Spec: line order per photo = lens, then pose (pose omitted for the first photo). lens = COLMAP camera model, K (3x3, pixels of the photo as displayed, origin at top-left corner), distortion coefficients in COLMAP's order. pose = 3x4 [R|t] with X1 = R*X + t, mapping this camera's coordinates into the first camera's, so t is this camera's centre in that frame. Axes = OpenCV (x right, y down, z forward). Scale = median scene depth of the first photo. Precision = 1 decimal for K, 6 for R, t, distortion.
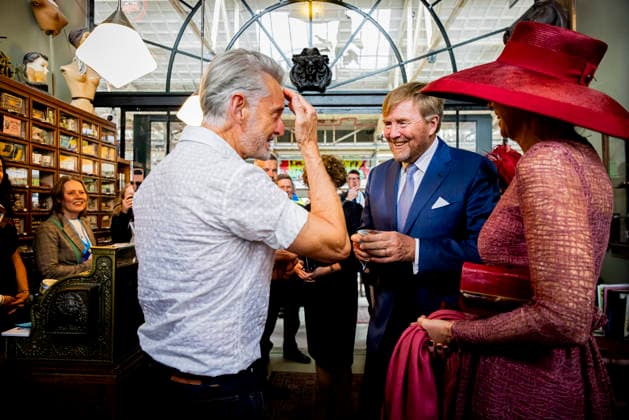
lens RADIAL K [[399.1, 0, 315.9], [0, 399.1, 209.5], [0, 0, 1]] dist [0.001443, -0.000288]
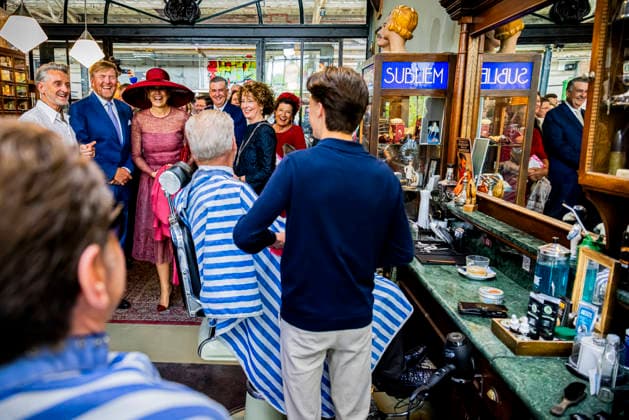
lens RADIAL K [[582.8, 0, 313.7], [0, 582.8, 217.2], [0, 0, 1]] dist [-0.001009, 0.005583]
pose [[0.999737, 0.012988, -0.018927, 0.431999], [-0.009241, 0.982487, 0.186103, -0.057215], [0.021012, -0.185879, 0.982348, -0.844787]]
